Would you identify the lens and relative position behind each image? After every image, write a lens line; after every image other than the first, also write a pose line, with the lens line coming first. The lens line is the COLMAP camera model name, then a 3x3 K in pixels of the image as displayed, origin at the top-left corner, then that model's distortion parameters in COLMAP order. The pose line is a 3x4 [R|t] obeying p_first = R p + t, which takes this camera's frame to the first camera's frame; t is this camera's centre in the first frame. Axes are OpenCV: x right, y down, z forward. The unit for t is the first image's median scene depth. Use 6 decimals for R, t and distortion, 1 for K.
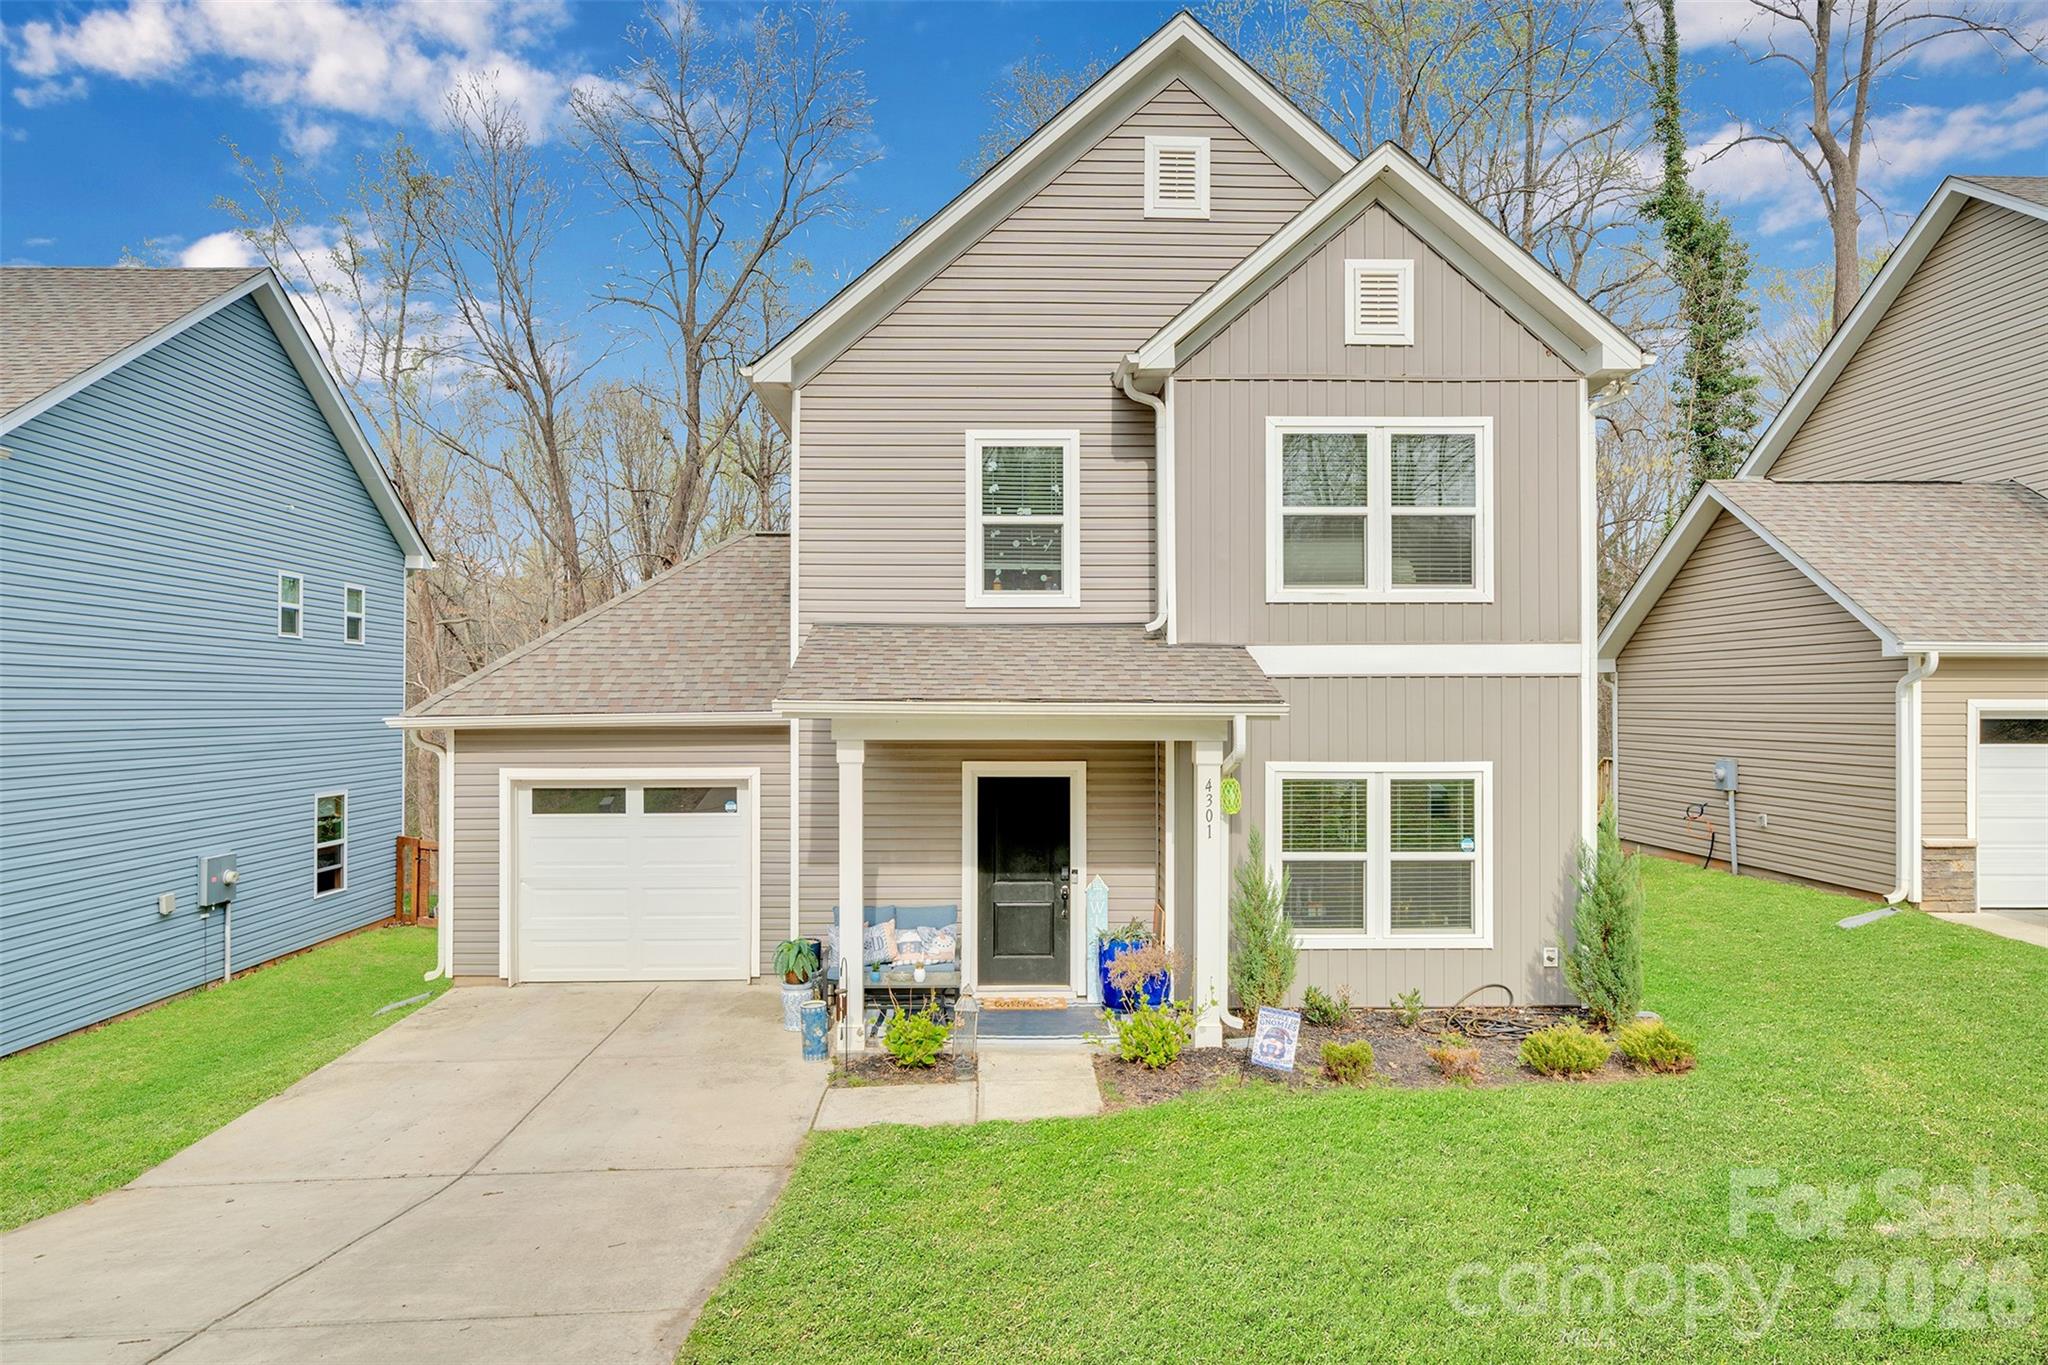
lens RADIAL K [[1237.1, 0, 1028.0], [0, 1237.1, 686.9], [0, 0, 1]] dist [0.000845, 0.000747]
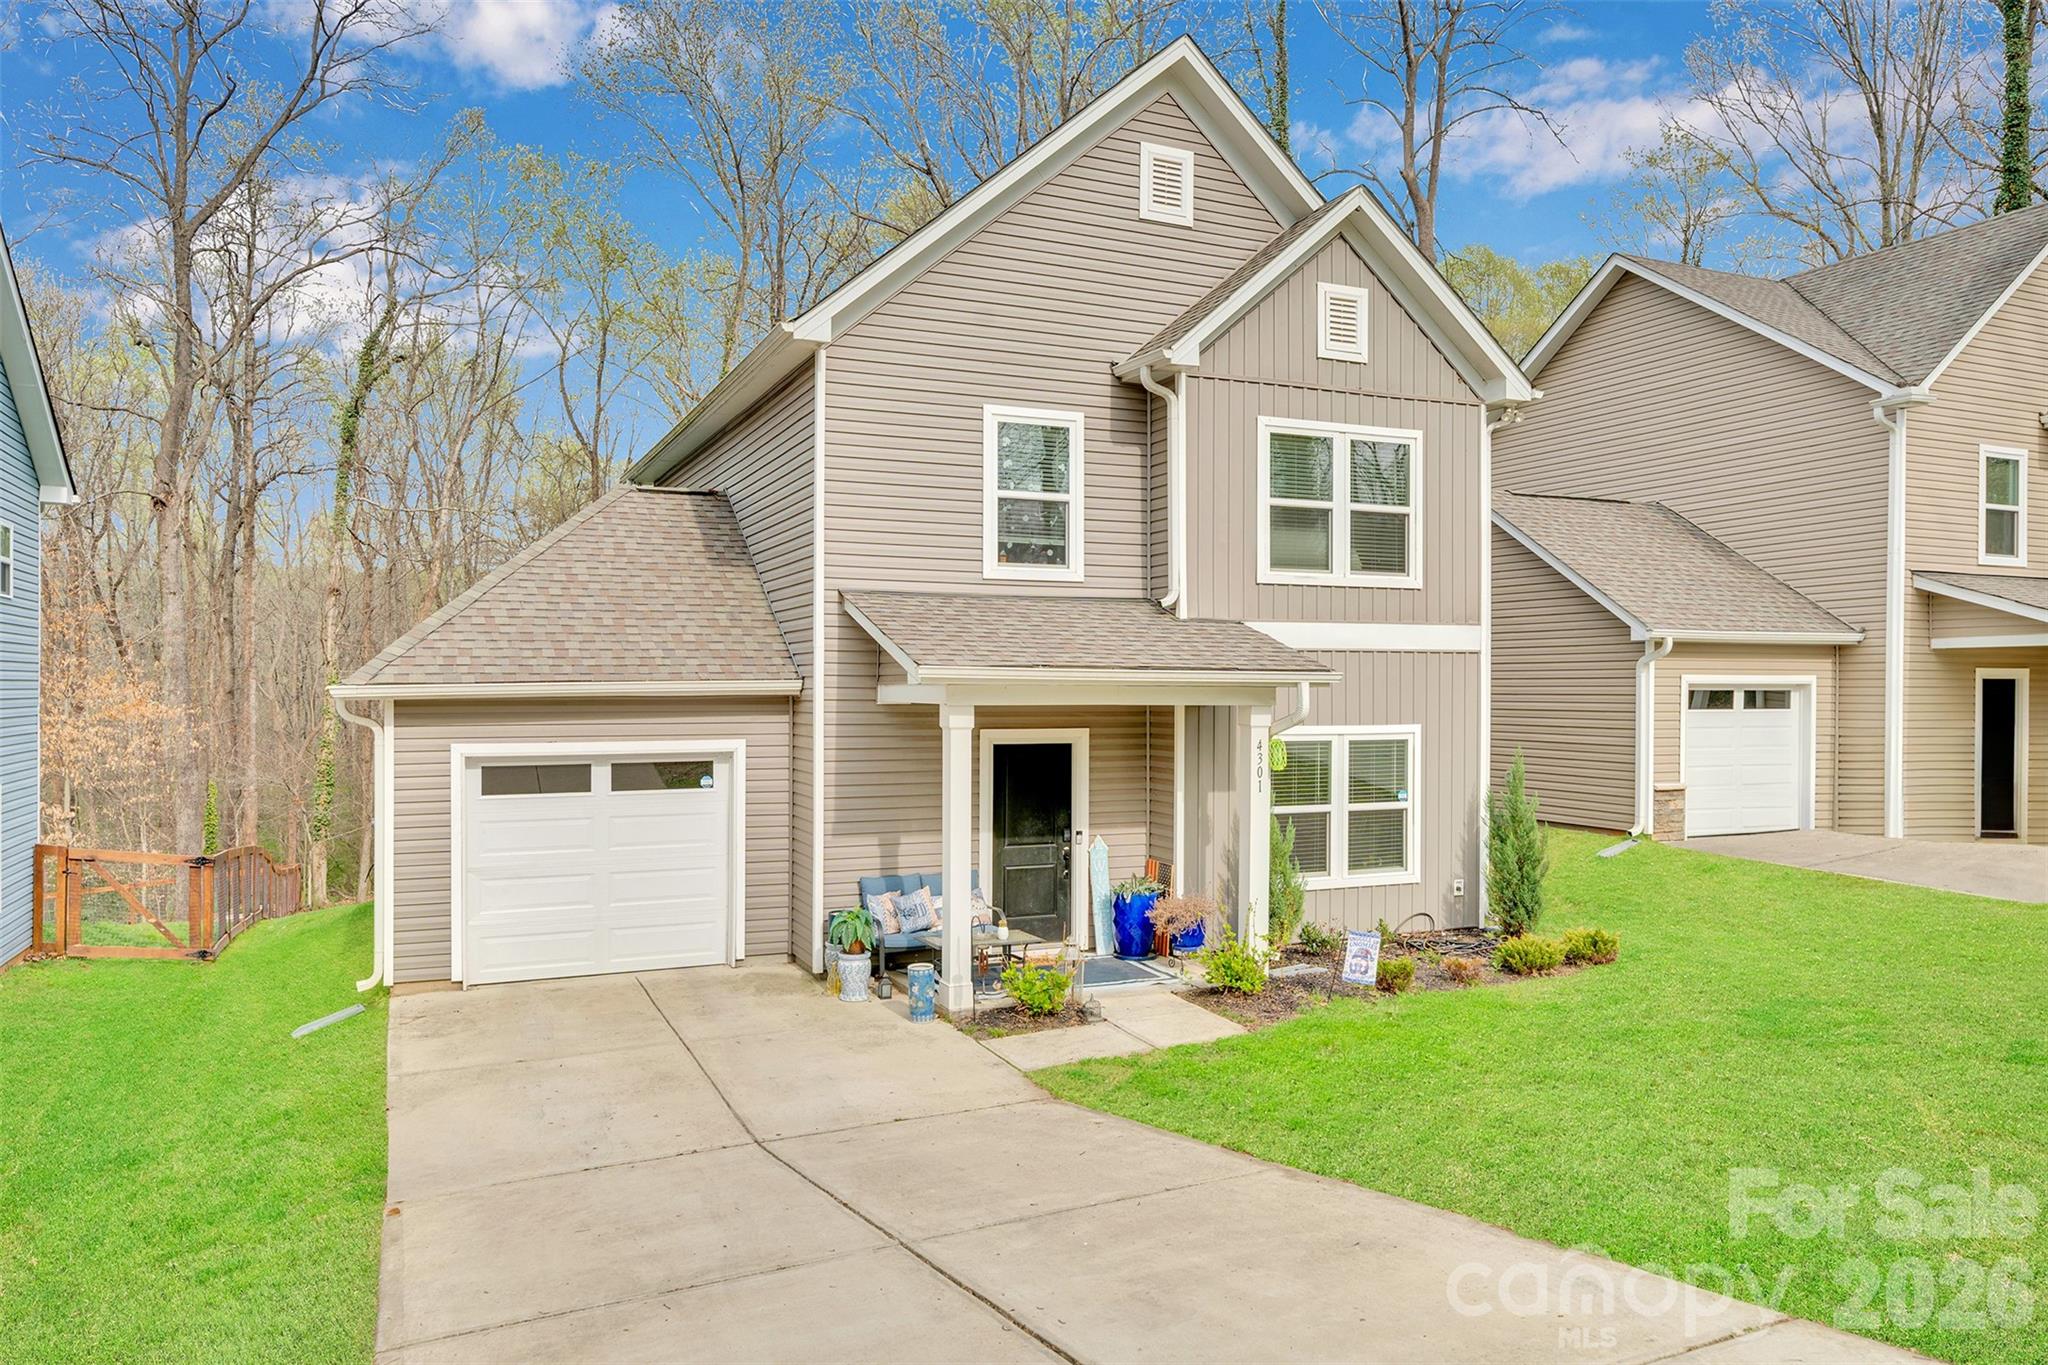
lens RADIAL K [[1353.1, 0, 1024.0], [0, 1353.1, 682.5], [0, 0, 1]] dist [-0.003235, 0.000989]
pose [[0.927031, 0.003261, 0.374971, -0.436885], [-0.007211, 0.999932, 0.009133, 0.011022], [-0.374916, -0.011170, 0.926992, -0.048551]]
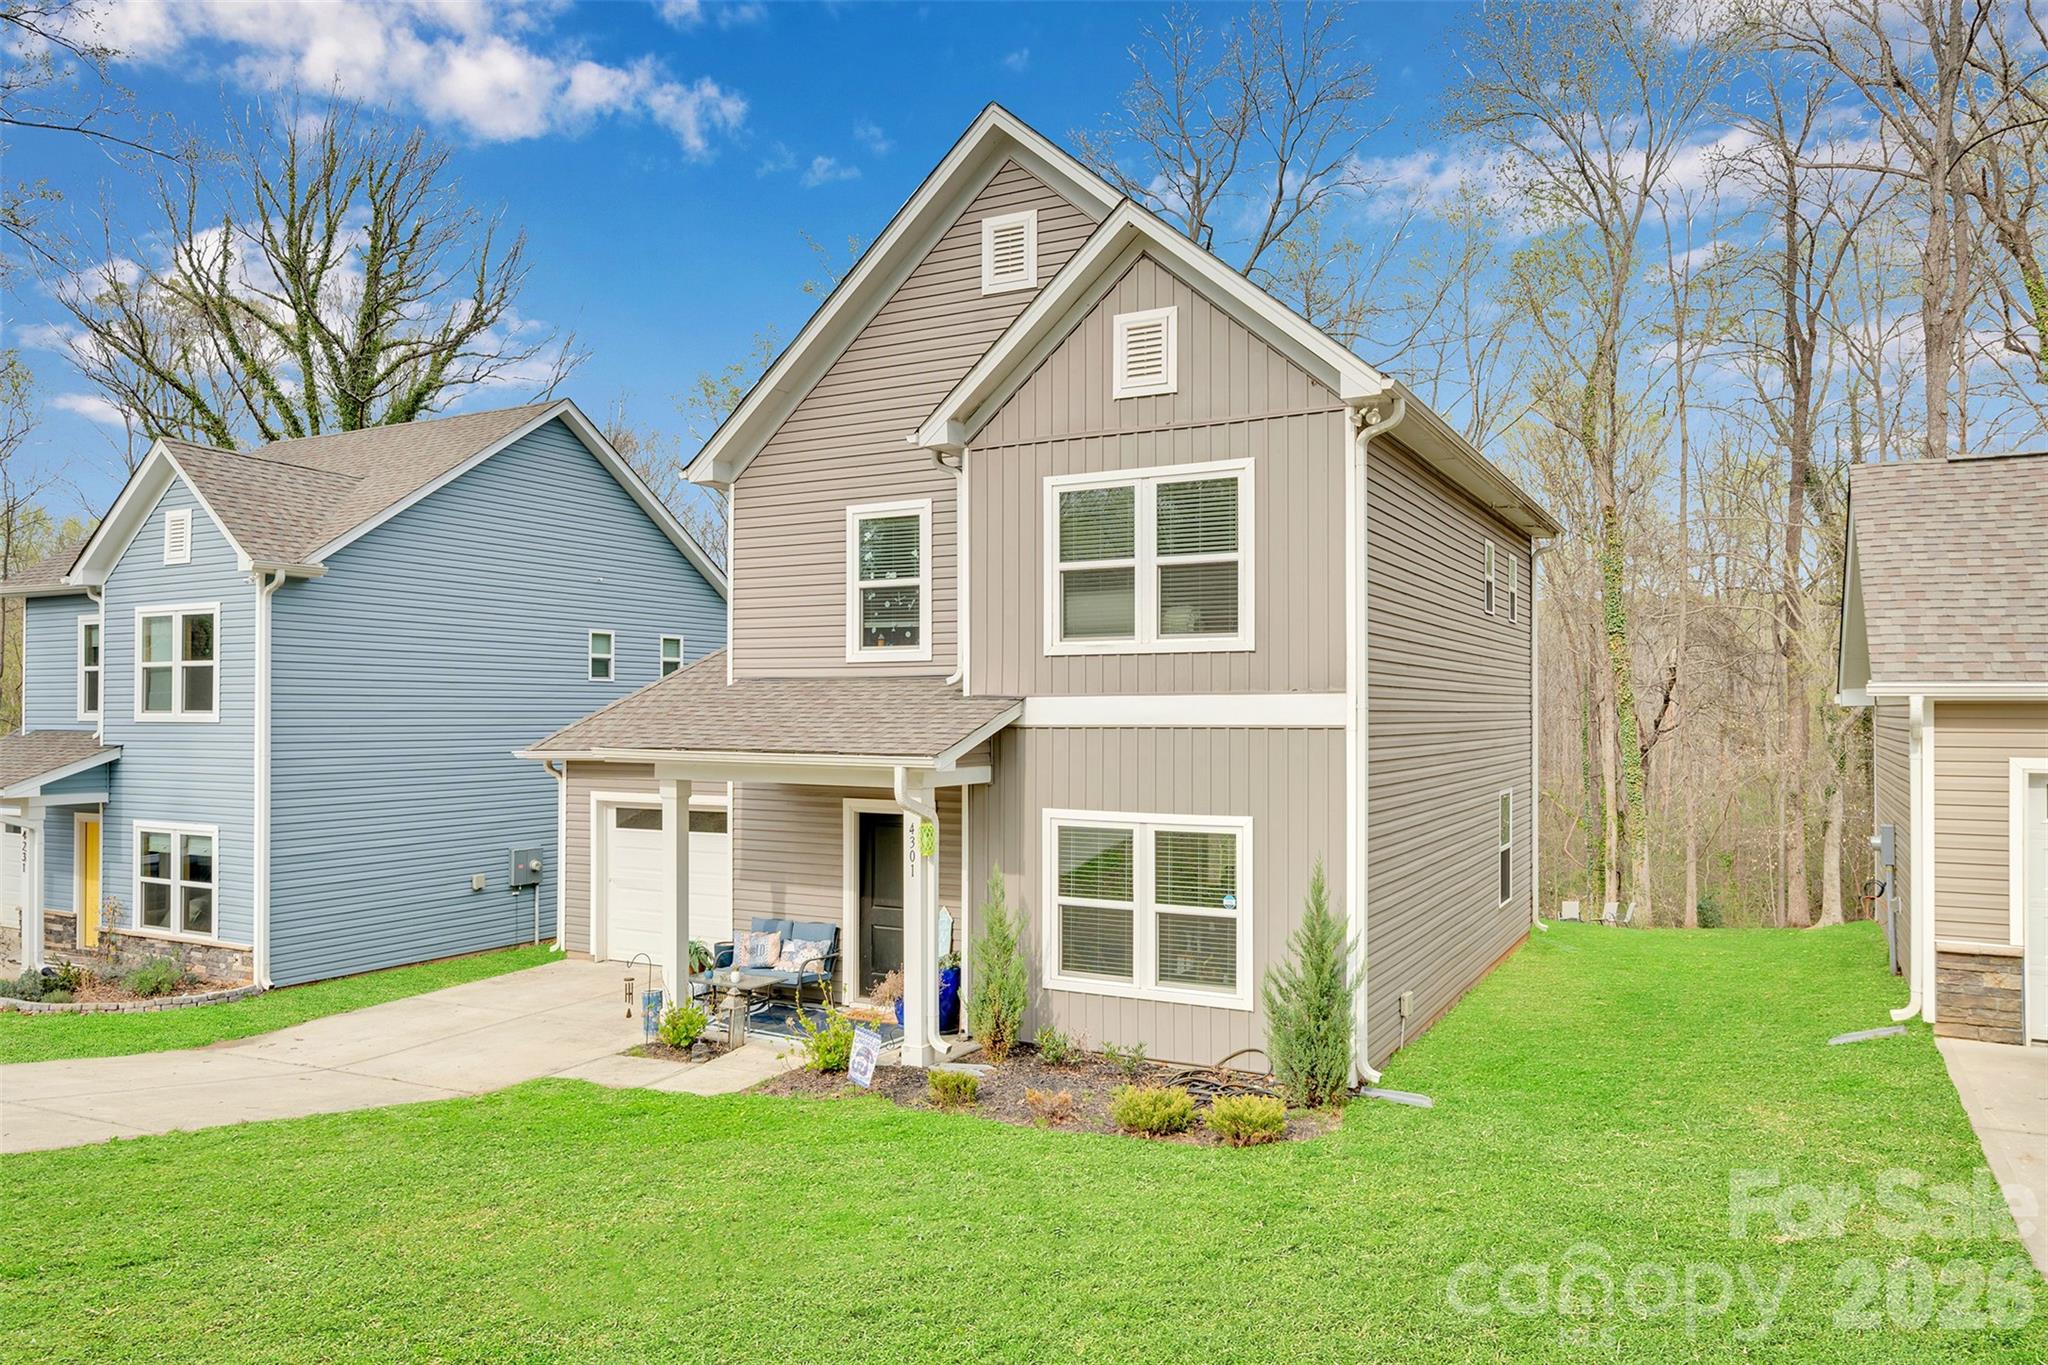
lens RADIAL K [[1367.2, 0, 1030.6], [0, 1367.2, 686.9], [0, 0, 1]] dist [0.002082, 0.000070]
pose [[0.867458, -0.007947, -0.497446, 0.720948], [0.005693, 0.999966, -0.006048, -0.033315], [0.497477, 0.002415, 0.867474, -0.005566]]
